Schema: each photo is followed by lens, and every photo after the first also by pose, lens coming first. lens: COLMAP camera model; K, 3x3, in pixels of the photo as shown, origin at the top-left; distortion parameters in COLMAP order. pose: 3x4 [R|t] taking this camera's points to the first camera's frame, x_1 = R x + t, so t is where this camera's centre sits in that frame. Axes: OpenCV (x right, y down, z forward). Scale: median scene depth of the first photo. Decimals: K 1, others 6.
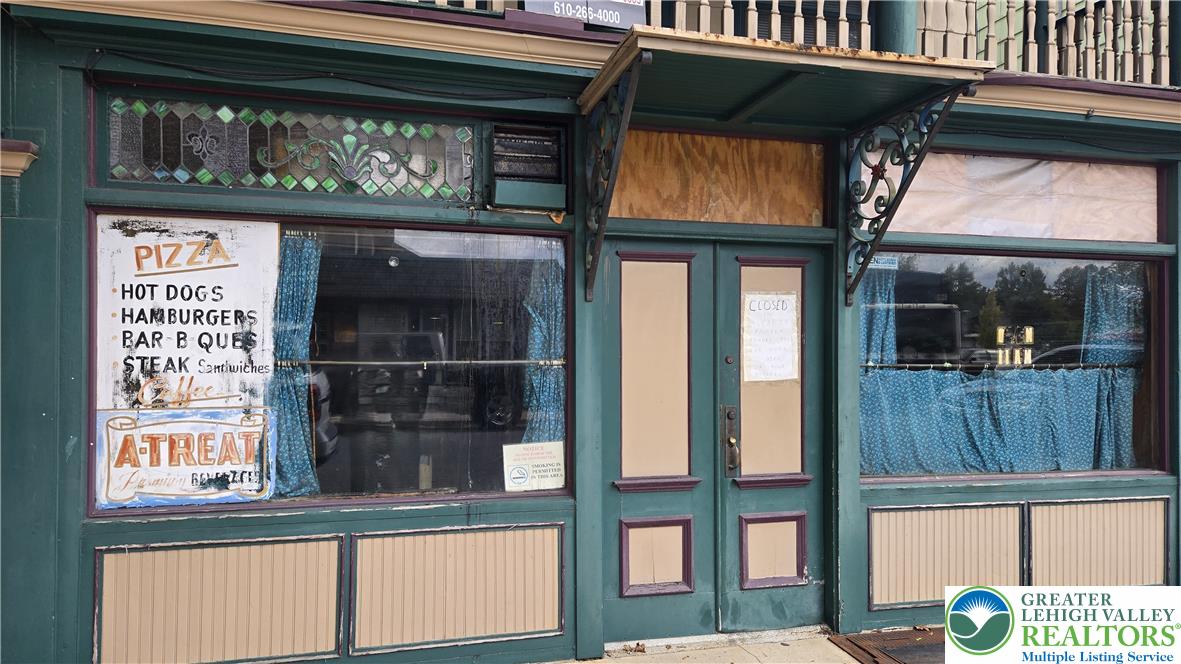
lens RADIAL K [[781.2, 0, 584.9], [0, 781.2, 353.5], [0, 0, 1]] dist [0.092877, -0.085174]
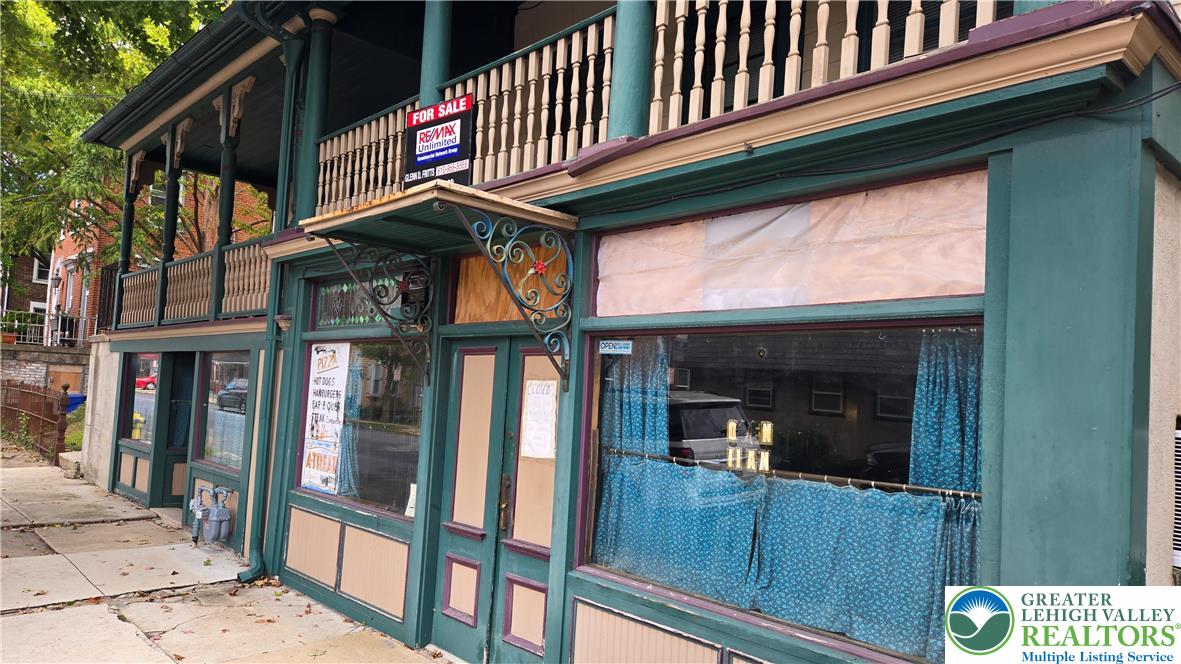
lens RADIAL K [[781.2, 0, 584.9], [0, 781.2, 353.5], [0, 0, 1]] dist [0.092877, -0.085174]
pose [[0.476212, -0.029144, -0.878848, 1.473425], [-0.048999, 0.997018, -0.059613, -0.058847], [0.877964, 0.071452, 0.473364, 0.622025]]
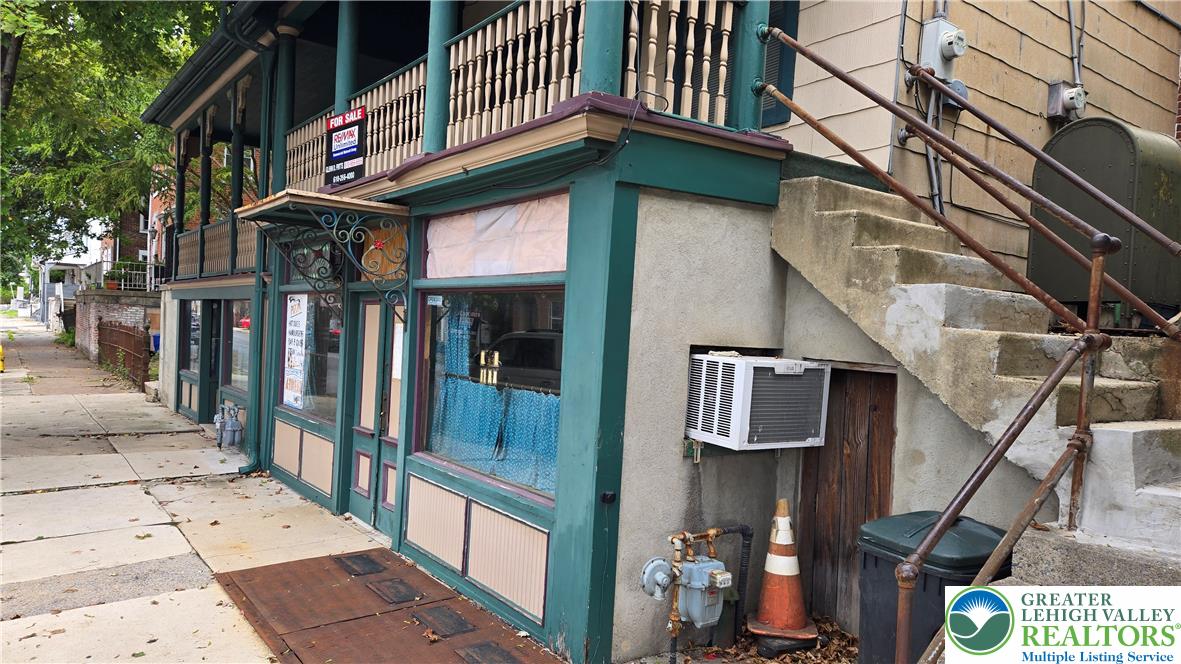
lens RADIAL K [[781.2, 0, 584.9], [0, 781.2, 353.5], [0, 0, 1]] dist [0.092877, -0.085174]
pose [[0.373099, 0.039912, -0.926933, 2.139087], [-0.045116, 0.998673, 0.024841, -0.083921], [0.926694, 0.032552, 0.374404, 0.895509]]
